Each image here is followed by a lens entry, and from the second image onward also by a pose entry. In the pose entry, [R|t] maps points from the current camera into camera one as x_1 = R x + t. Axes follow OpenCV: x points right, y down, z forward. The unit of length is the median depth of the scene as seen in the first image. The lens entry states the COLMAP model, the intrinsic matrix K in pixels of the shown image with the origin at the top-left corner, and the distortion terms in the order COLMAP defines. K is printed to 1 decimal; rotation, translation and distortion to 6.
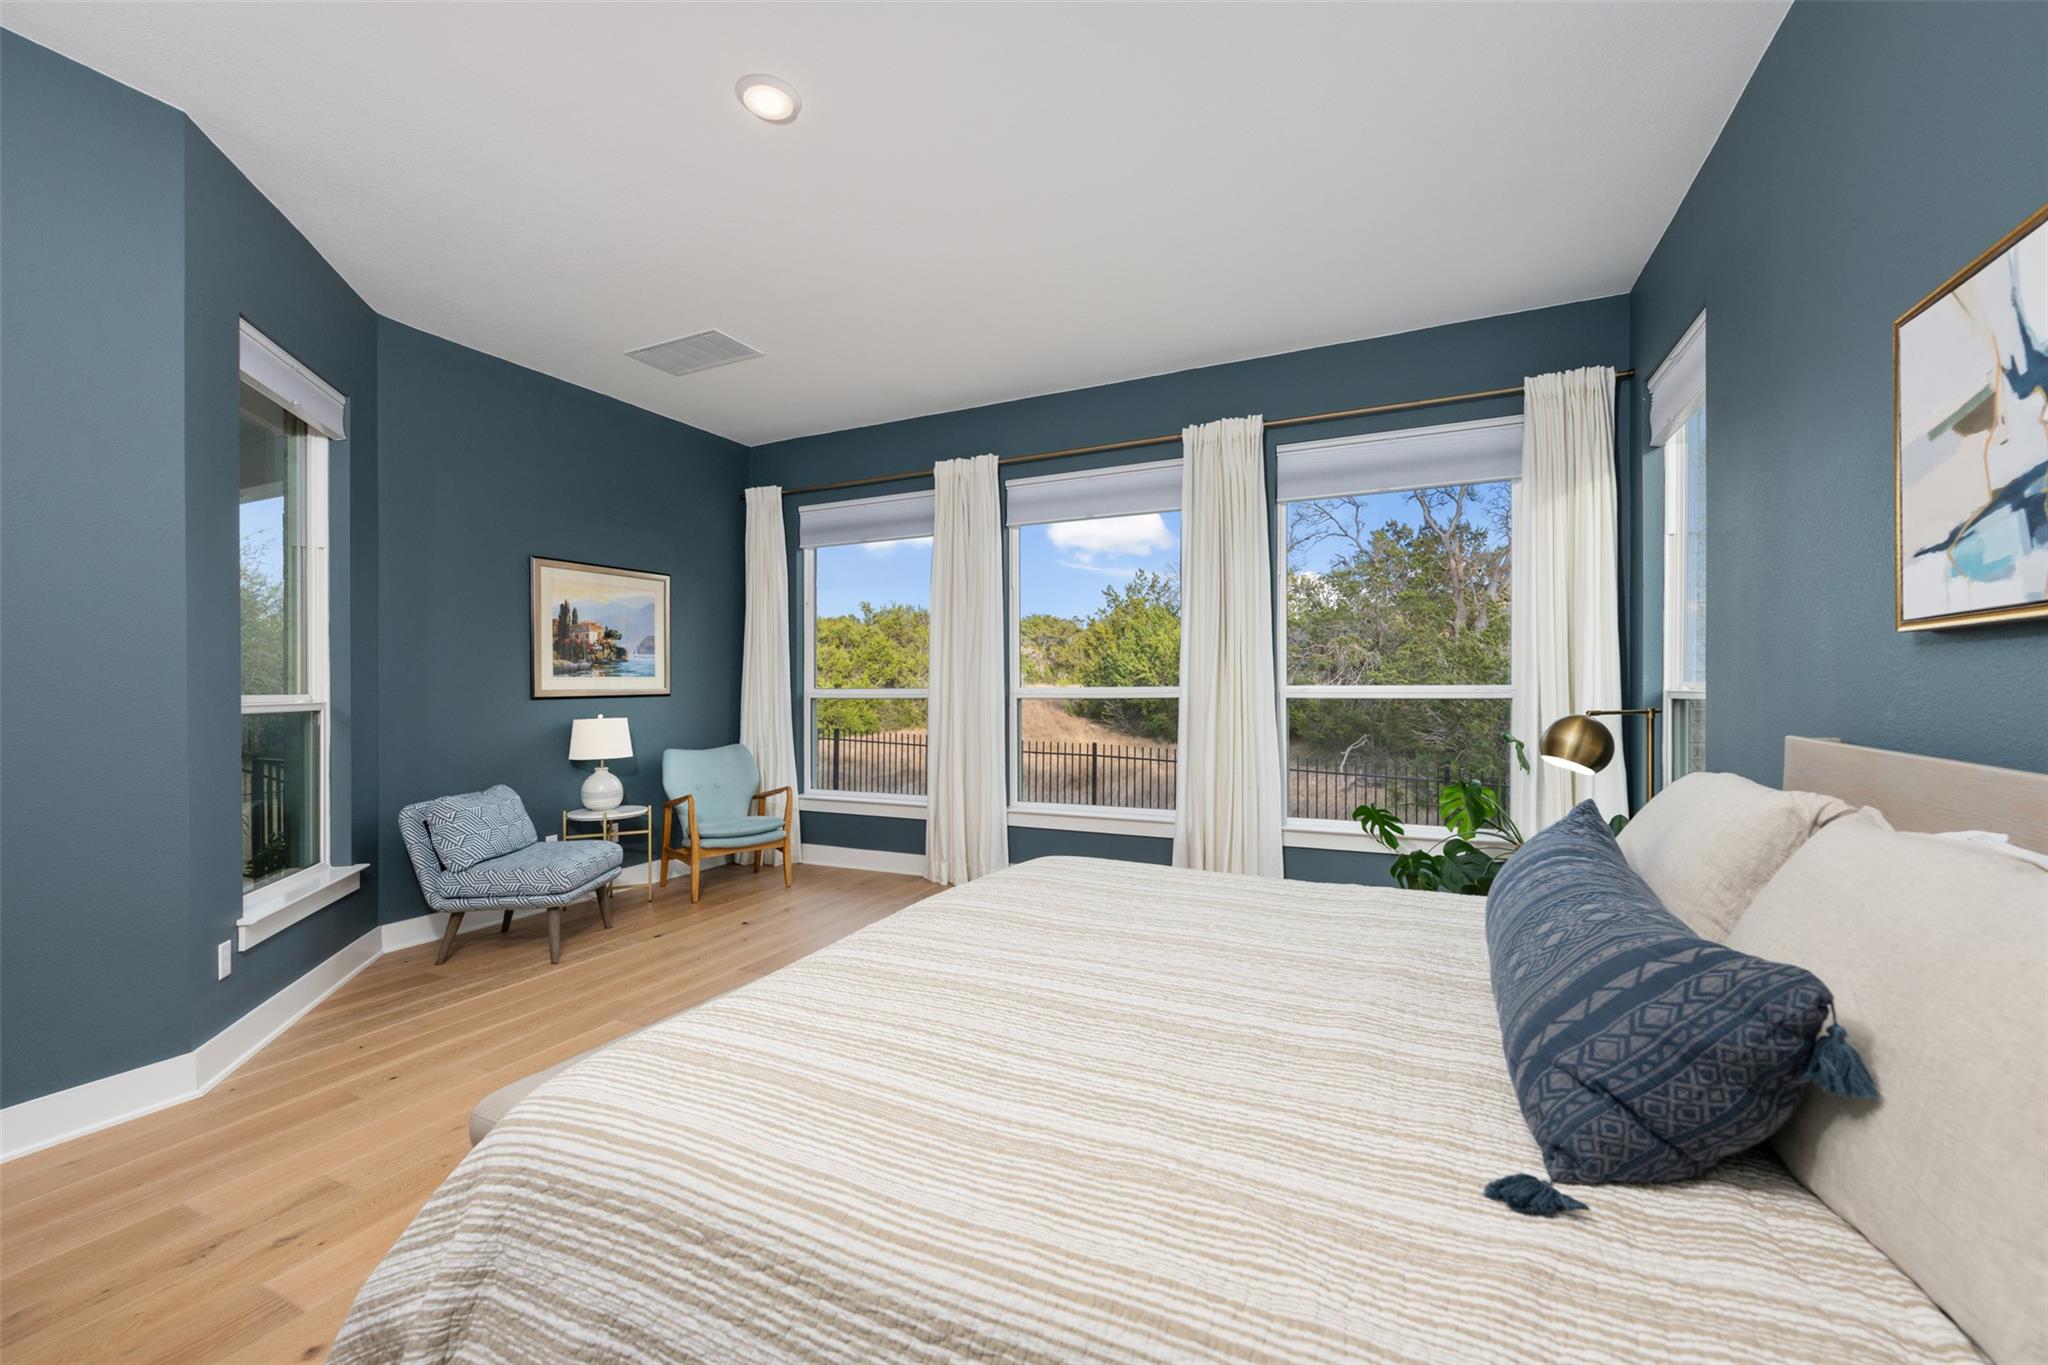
lens RADIAL K [[817.5, 0, 1020.7], [0, 817.5, 686.6], [0, 0, 1]] dist [-0.000047, -0.000140]
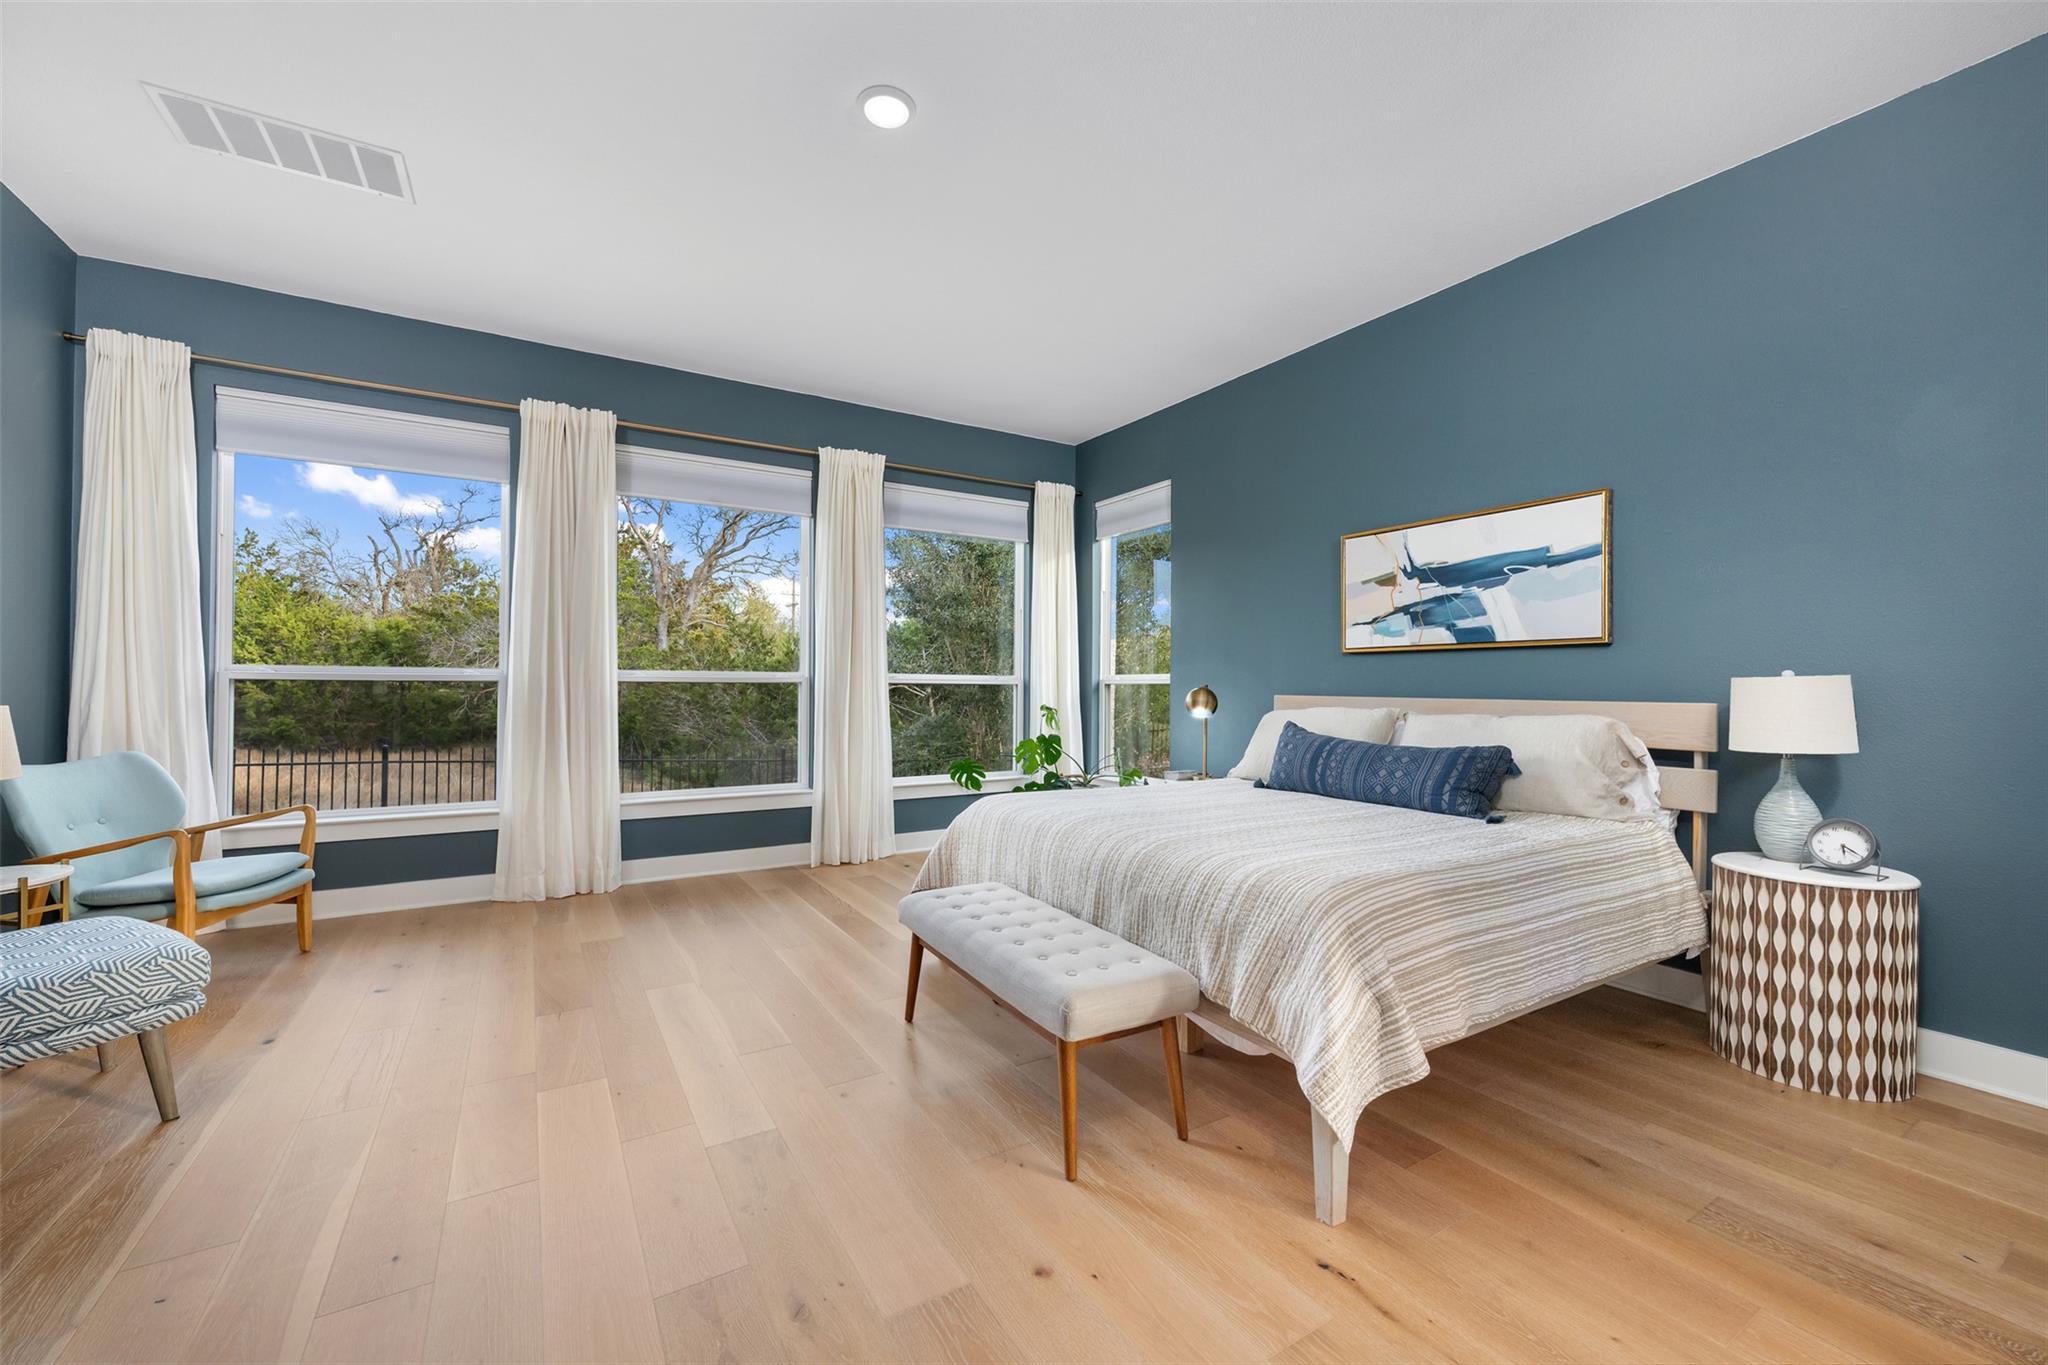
lens RADIAL K [[817.5, 0, 998.6], [0, 817.5, 669.5], [0, 0, 1]] dist [-0.000047, -0.000140]
pose [[0.555616, 0.027520, 0.830983, -0.775052], [-0.009555, 0.999597, -0.026716, 0.030769], [-0.831384, 0.006904, 0.555655, 0.198929]]
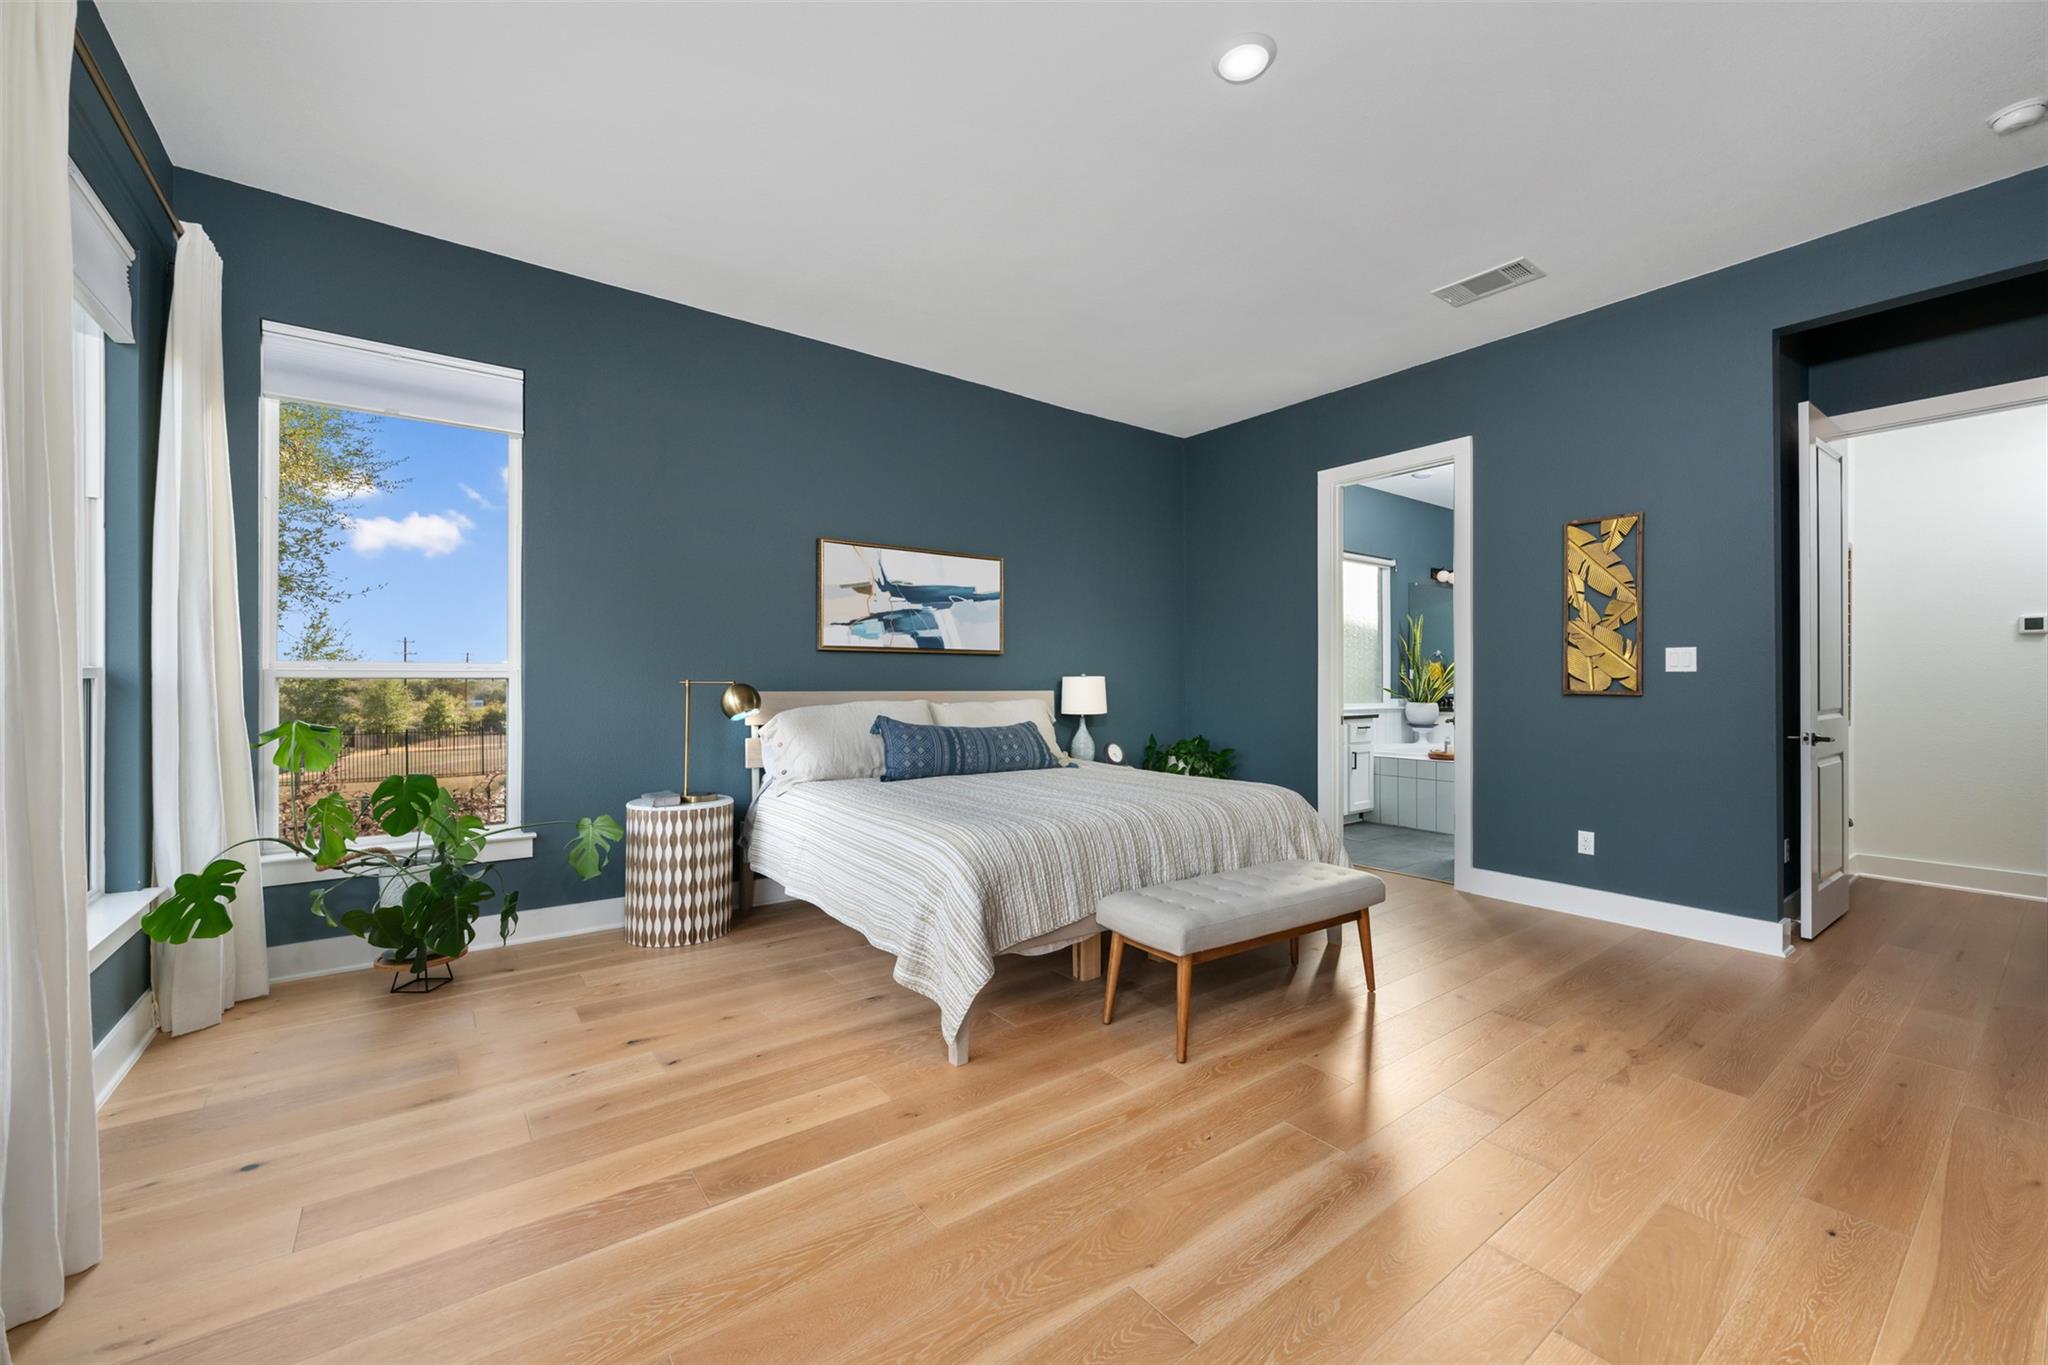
lens RADIAL K [[817.5, 0, 1016.7], [0, 817.5, 692.2], [0, 0, 1]] dist [-0.000047, -0.000140]
pose [[-0.882710, 0.001976, 0.469913, -0.371849], [0.005286, 0.999970, 0.005725, 0.030672], [-0.469888, 0.007538, -0.882694, 1.396201]]
